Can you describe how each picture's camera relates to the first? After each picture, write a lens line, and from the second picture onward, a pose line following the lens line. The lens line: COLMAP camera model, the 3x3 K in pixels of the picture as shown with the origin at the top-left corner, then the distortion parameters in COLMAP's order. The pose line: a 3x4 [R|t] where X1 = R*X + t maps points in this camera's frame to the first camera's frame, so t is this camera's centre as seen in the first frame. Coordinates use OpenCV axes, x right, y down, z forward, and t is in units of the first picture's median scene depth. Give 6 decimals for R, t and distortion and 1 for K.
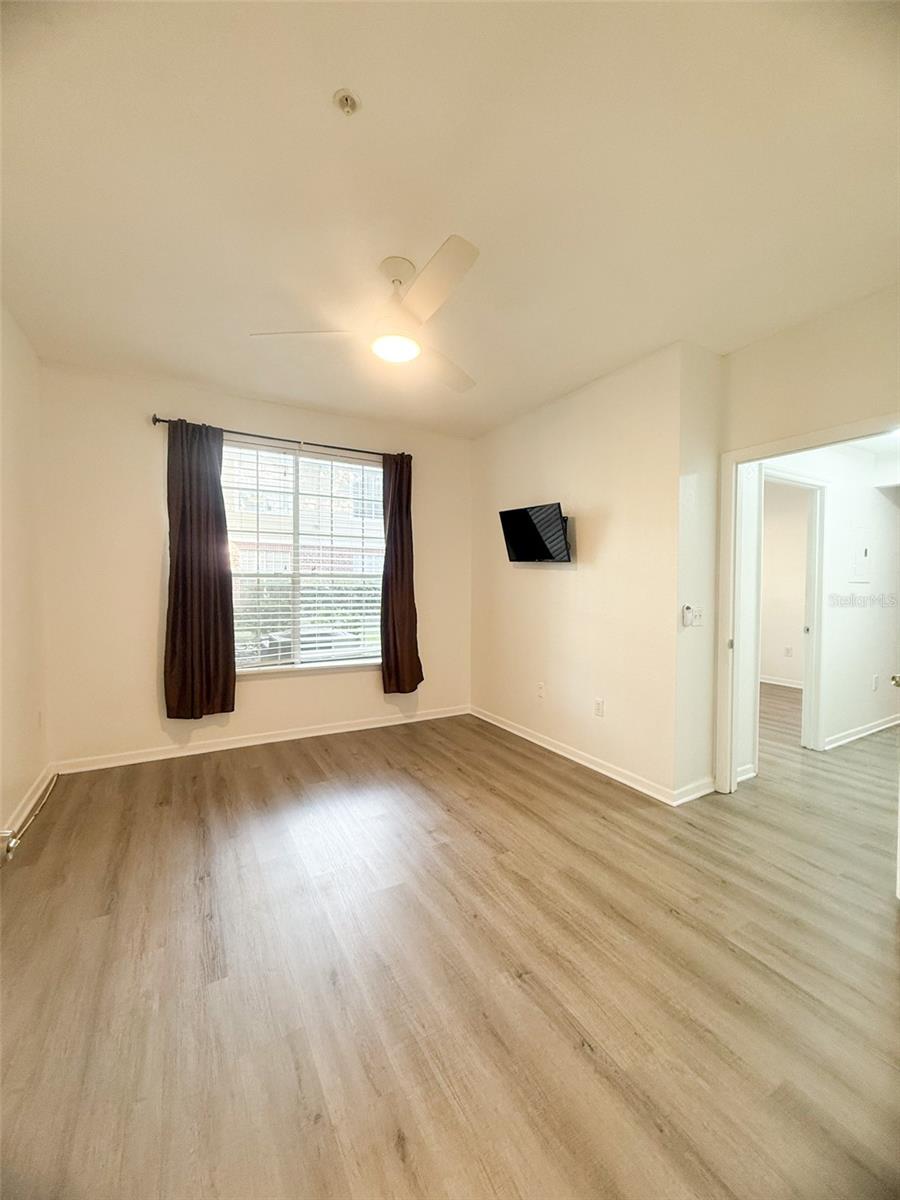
lens RADIAL K [[477.2, 0, 451.0], [0, 477.2, 594.5], [0, 0, 1]] dist [-0.001729, -0.000088]
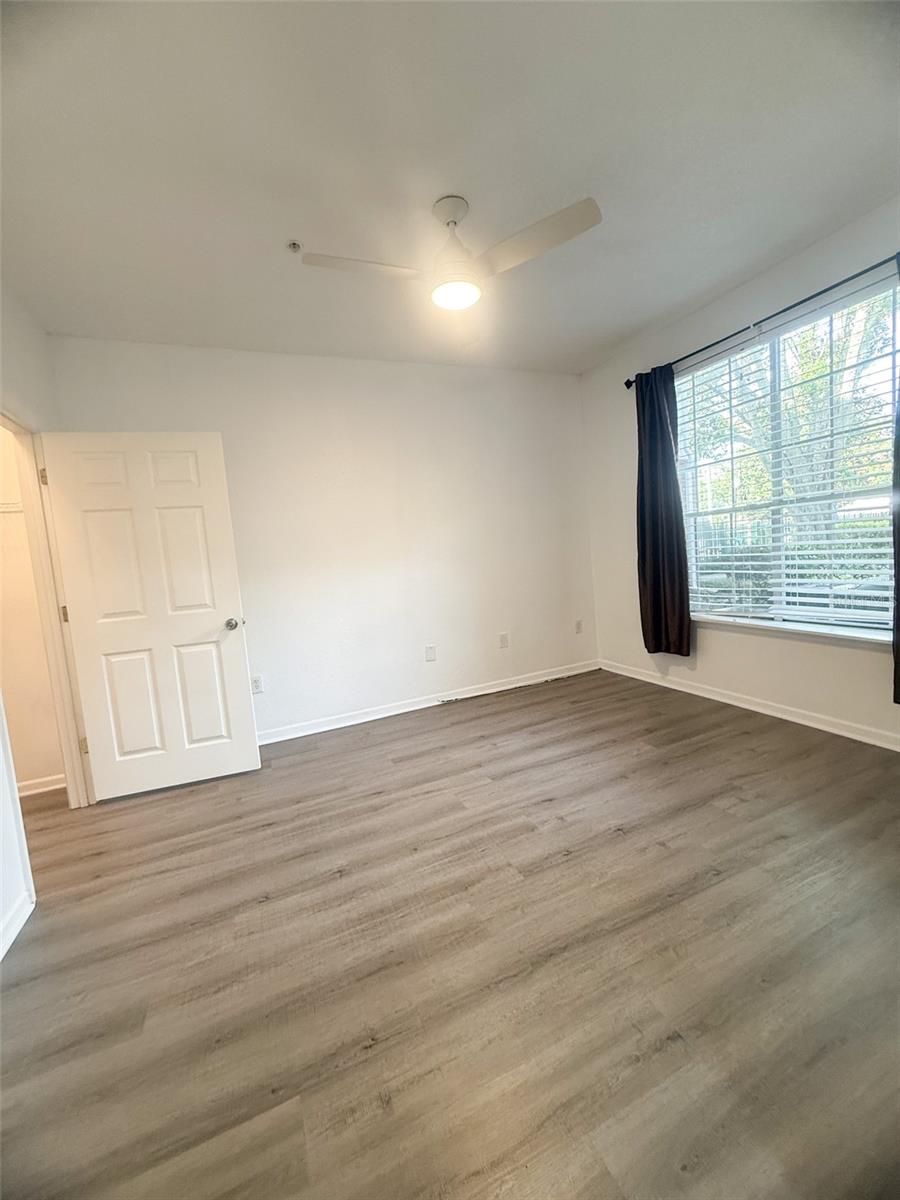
lens RADIAL K [[477.2, 0, 451.0], [0, 477.2, 594.5], [0, 0, 1]] dist [-0.001729, -0.000088]
pose [[-0.107848, 0.089659, -0.990116, 0.724541], [0.059074, 0.994743, 0.083644, 0.013303], [0.992411, -0.049469, -0.112578, 0.845670]]
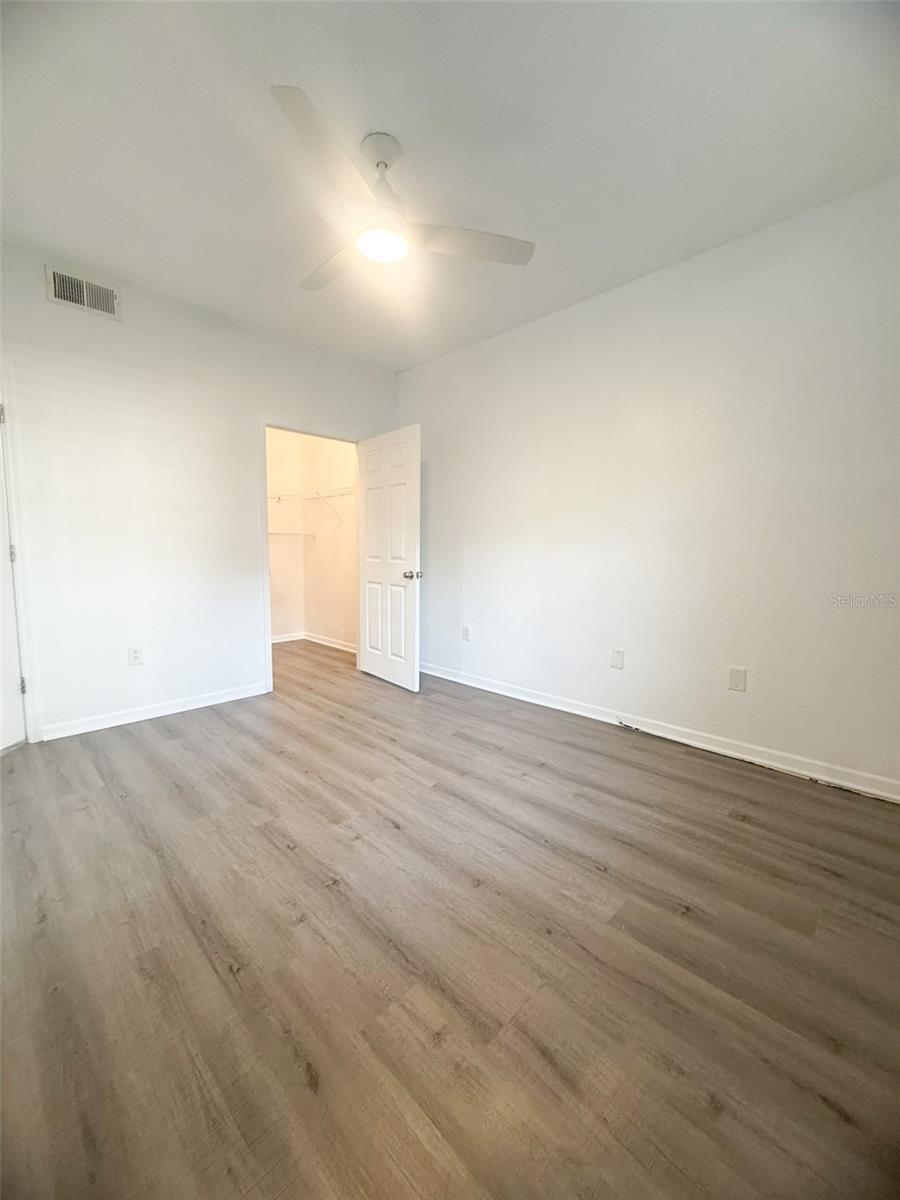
lens RADIAL K [[477.2, 0, 451.0], [0, 477.2, 594.5], [0, 0, 1]] dist [-0.001729, -0.000088]
pose [[-0.962272, 0.016131, -0.271609, 0.011981], [-0.018153, 0.992211, 0.123241, 0.022542], [0.271482, 0.123522, -0.954484, 1.567048]]
